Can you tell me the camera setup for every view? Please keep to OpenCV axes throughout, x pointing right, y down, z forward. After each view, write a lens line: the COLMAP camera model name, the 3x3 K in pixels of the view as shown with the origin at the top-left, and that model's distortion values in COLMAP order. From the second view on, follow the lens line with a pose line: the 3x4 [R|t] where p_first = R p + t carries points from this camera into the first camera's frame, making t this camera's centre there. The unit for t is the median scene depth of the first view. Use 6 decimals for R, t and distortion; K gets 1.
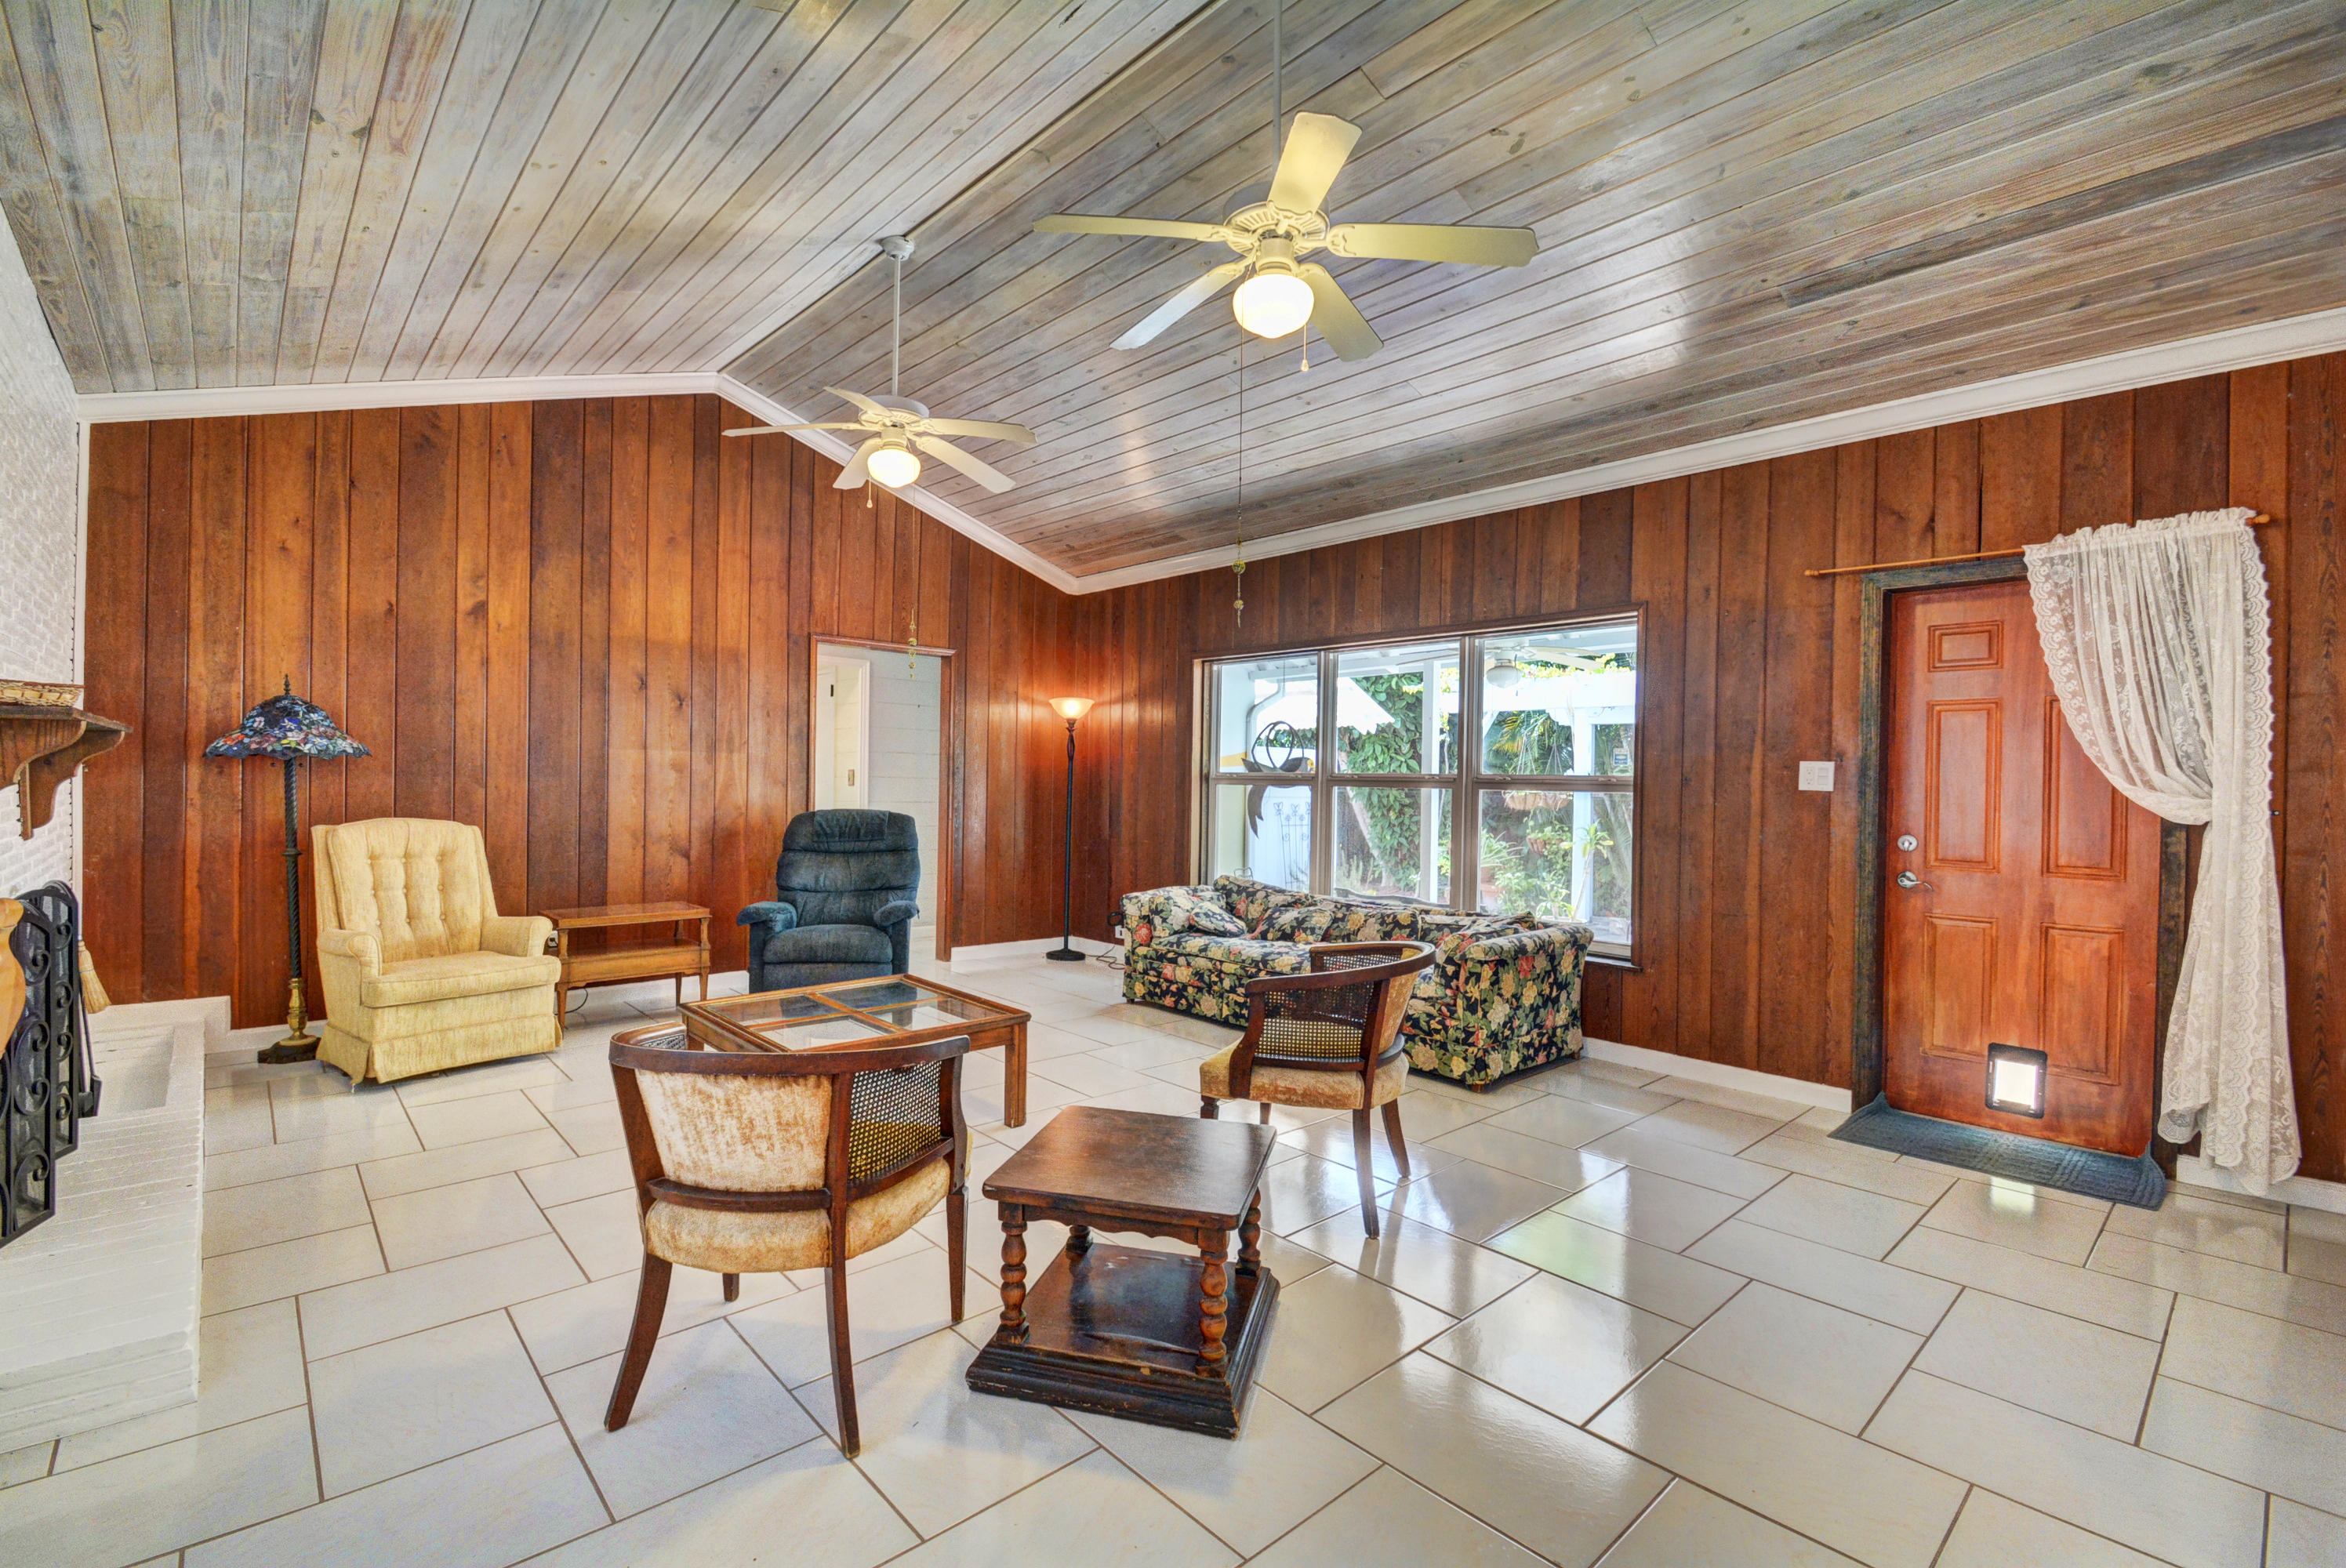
lens RADIAL K [[1037.4, 0, 1125.4], [0, 1037.4, 781.8], [0, 0, 1]] dist [0.045144, -0.031316]
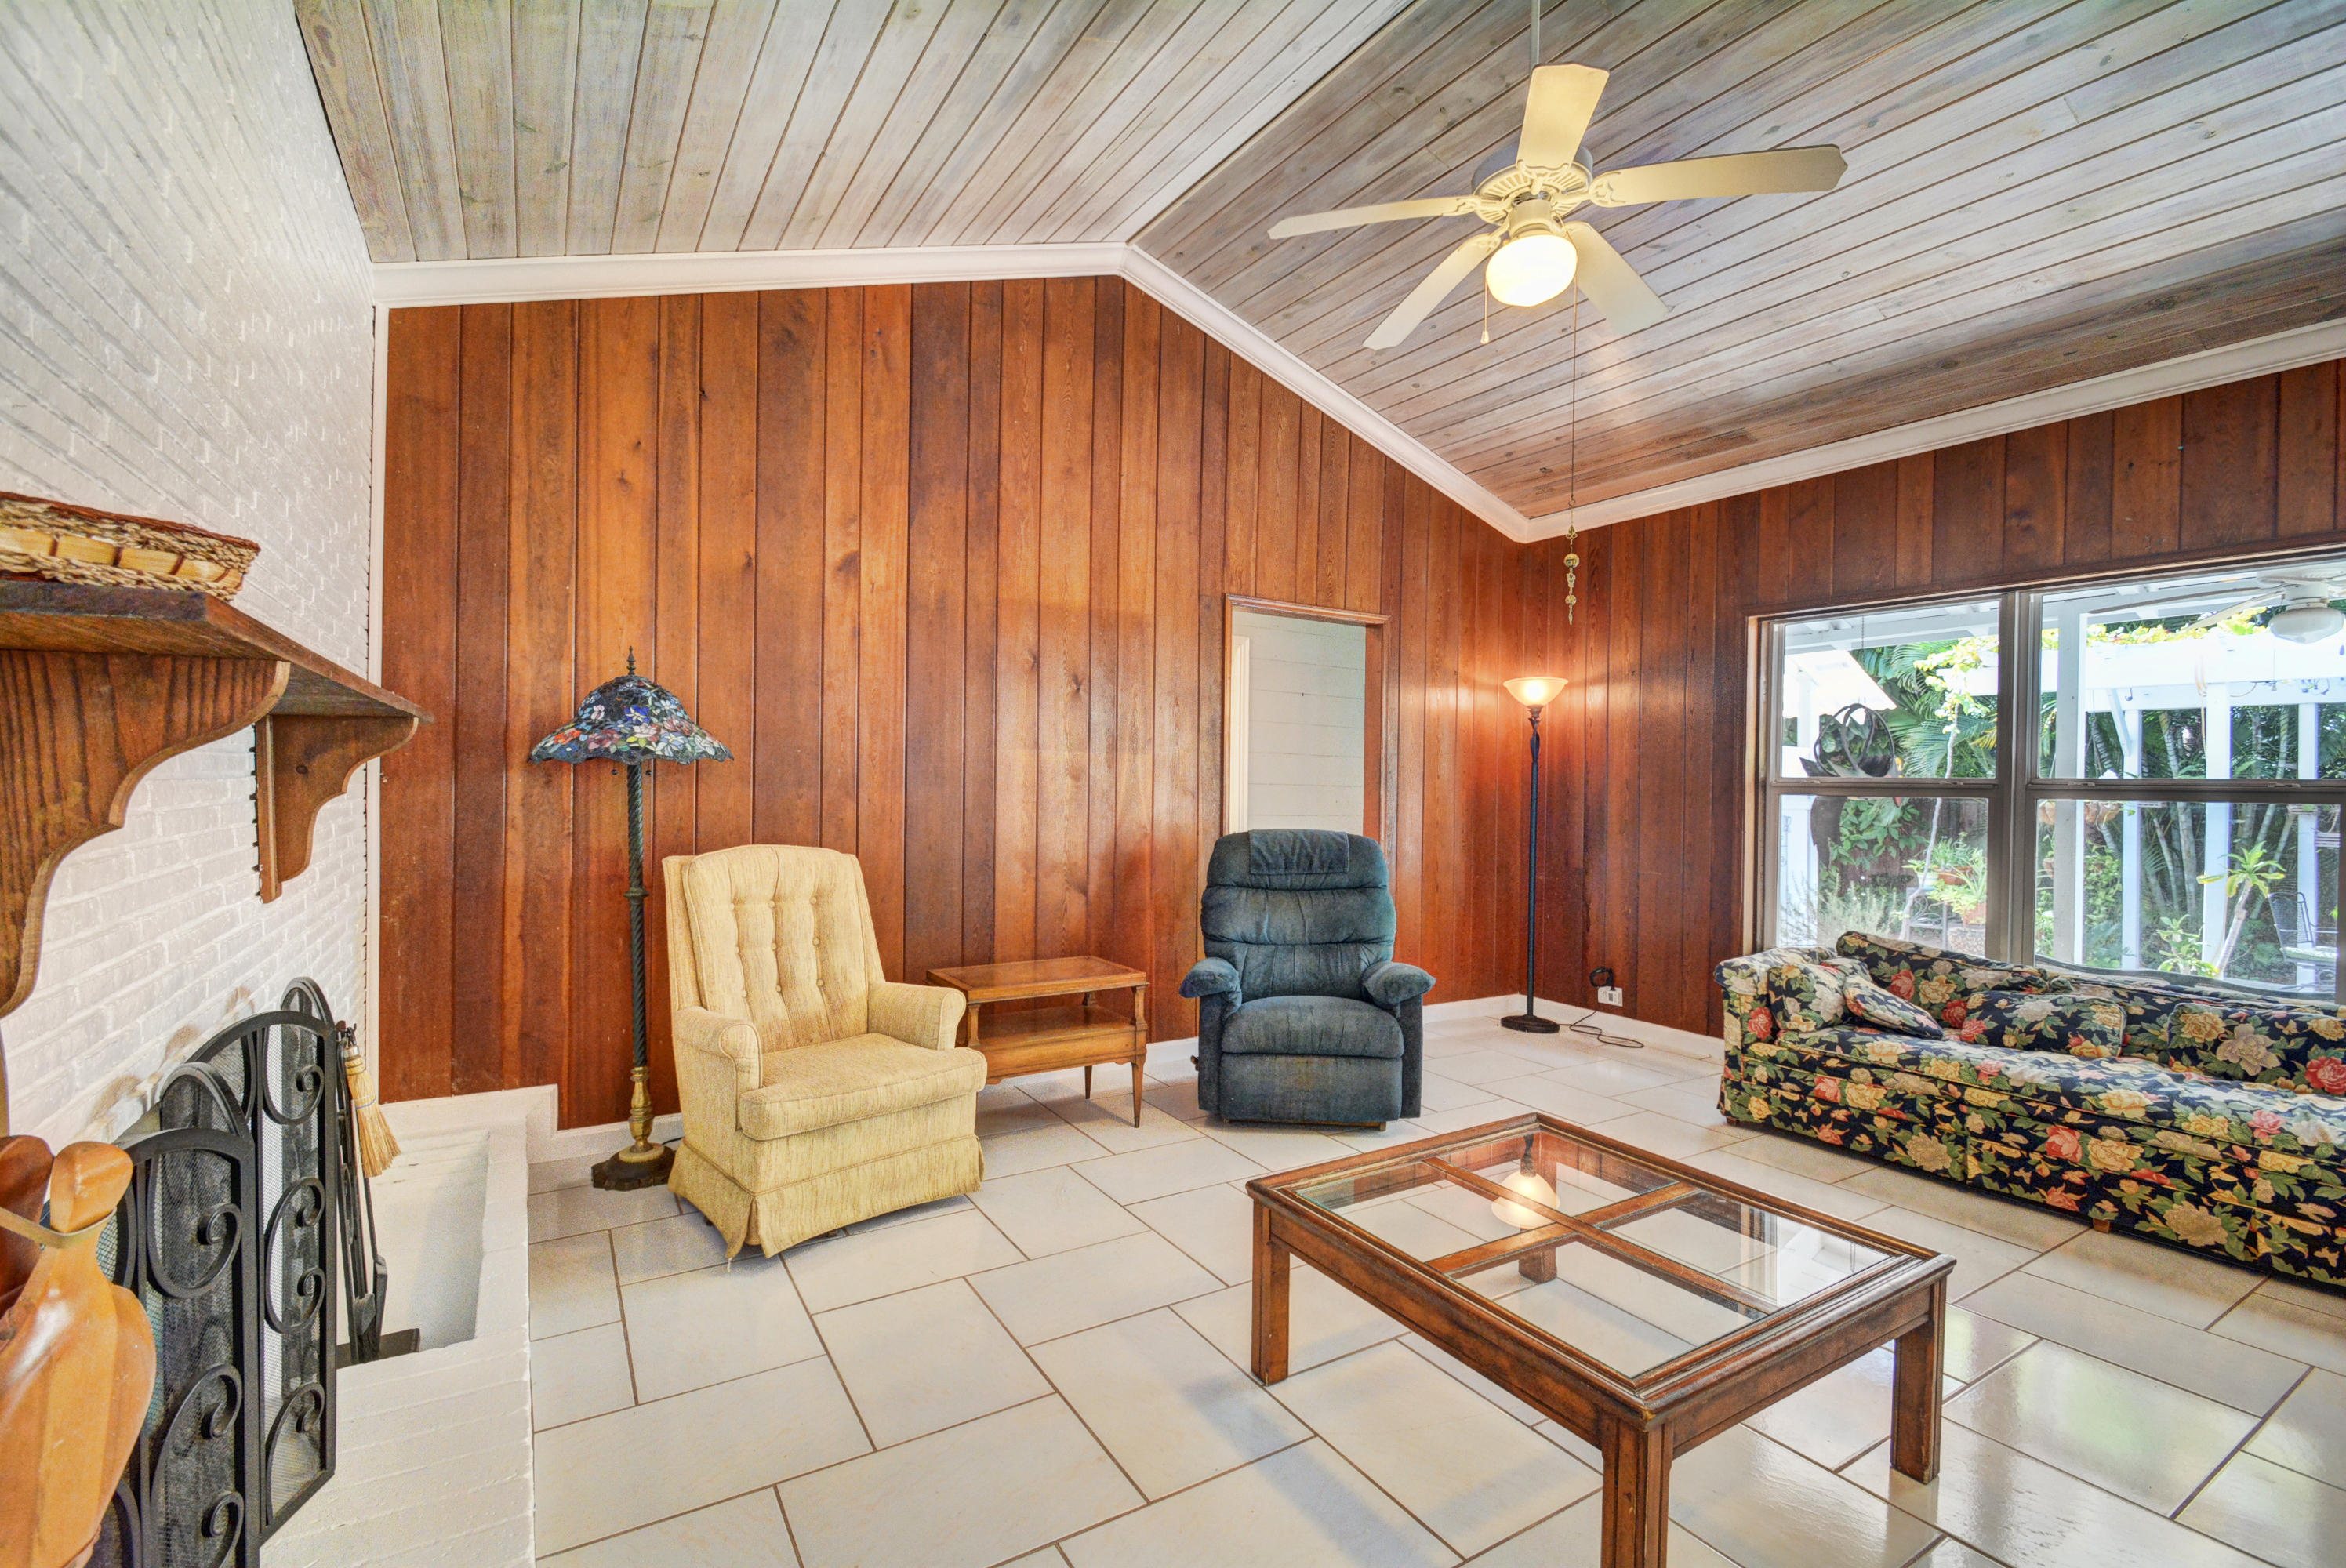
lens RADIAL K [[1029.3, 0, 1141.0], [0, 1029.3, 780.5], [0, 0, 1]] dist [0.031106, -0.019664]
pose [[0.984585, -0.002853, -0.174881, -0.275471], [0.001920, 0.999983, -0.005500, -0.004980], [0.174894, 0.005079, 0.984574, 0.305281]]
